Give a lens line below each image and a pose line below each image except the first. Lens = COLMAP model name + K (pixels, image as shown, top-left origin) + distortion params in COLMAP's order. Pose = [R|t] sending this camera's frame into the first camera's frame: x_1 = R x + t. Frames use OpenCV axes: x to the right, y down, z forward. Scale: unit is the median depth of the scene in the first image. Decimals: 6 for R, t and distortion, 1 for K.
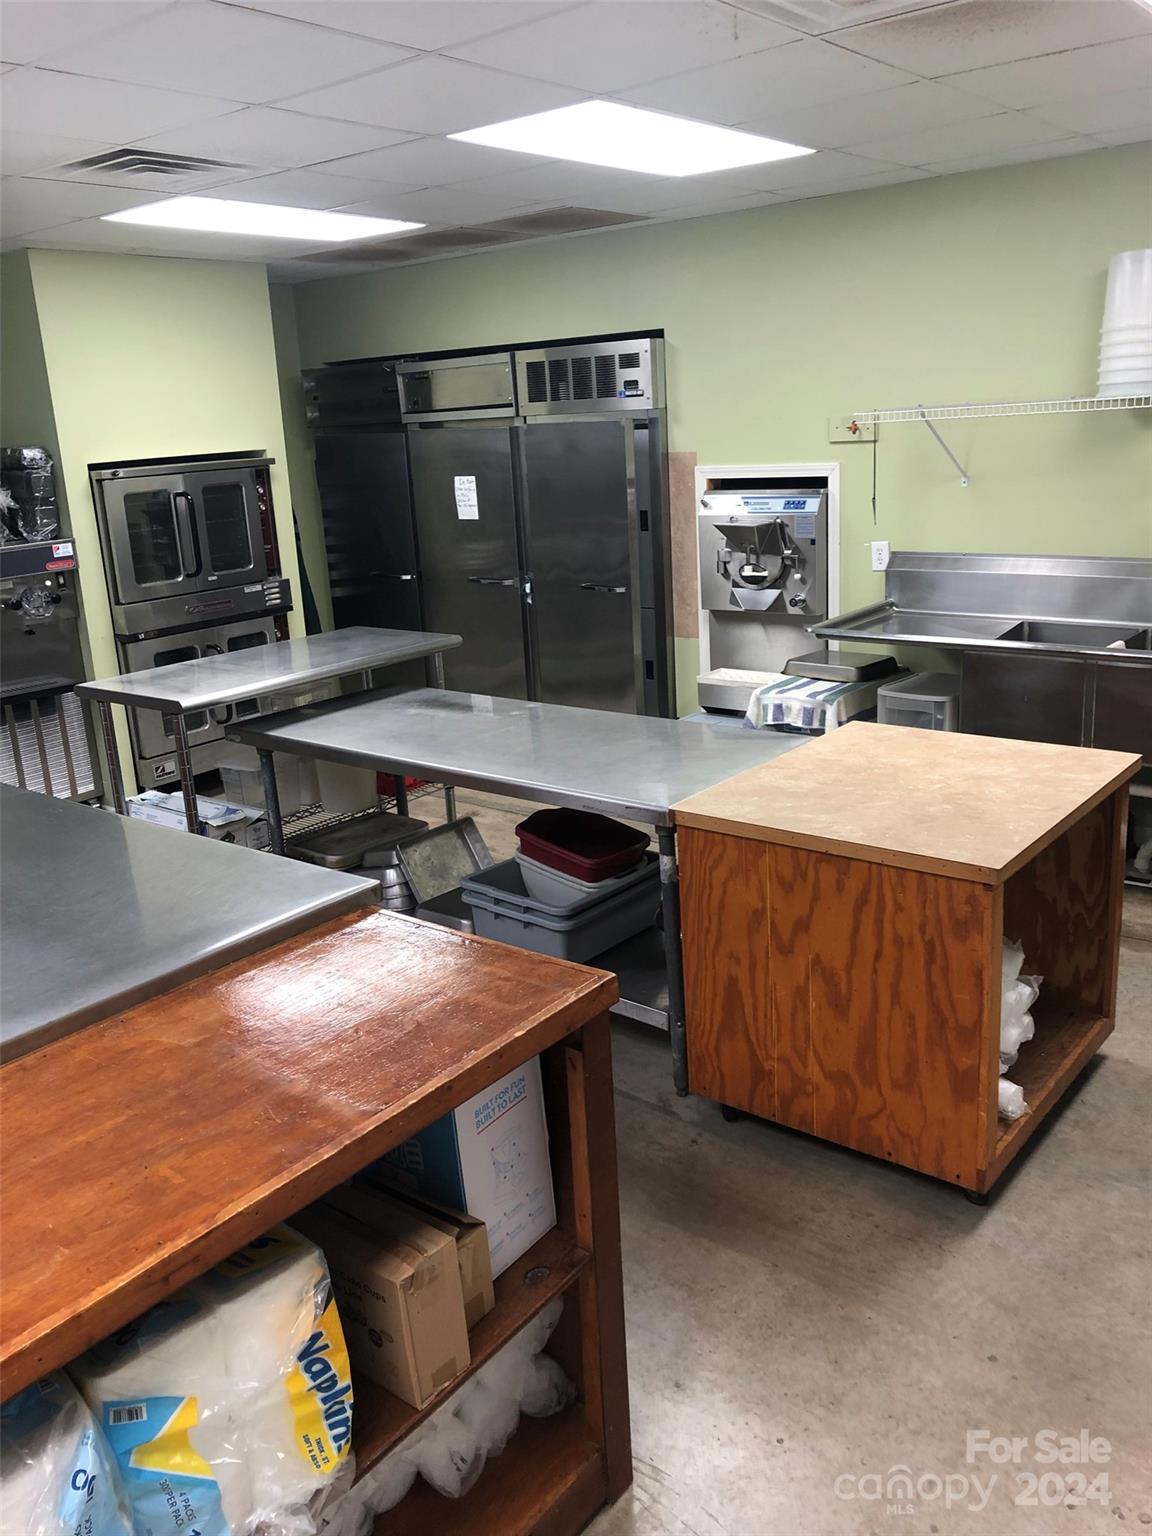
lens RADIAL K [[1274.4, 0, 654.2], [0, 1274.4, 773.0], [0, 0, 1]] dist [0.061301, -0.002289]
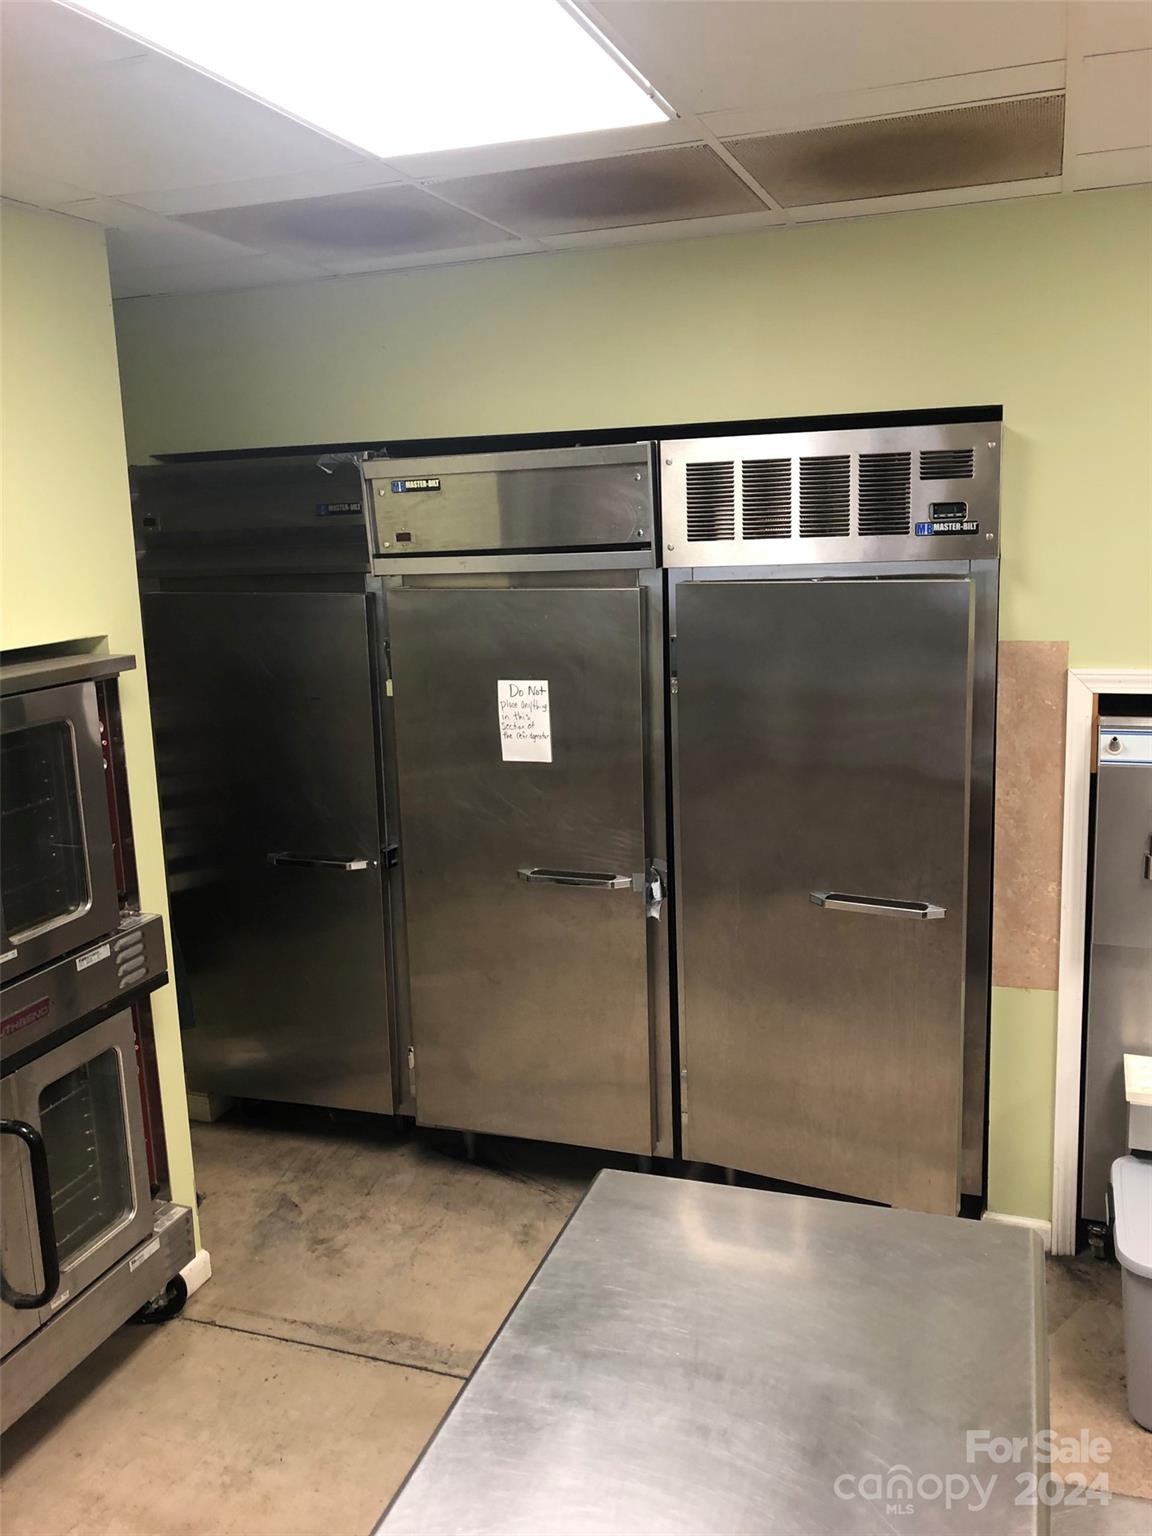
lens RADIAL K [[1274.4, 0, 654.2], [0, 1274.4, 773.0], [0, 0, 1]] dist [0.061301, -0.002289]
pose [[0.949108, -0.043210, 0.311973, -0.283170], [0.070039, 0.994698, -0.075304, -0.169204], [-0.307065, 0.093322, 0.947102, 0.562199]]
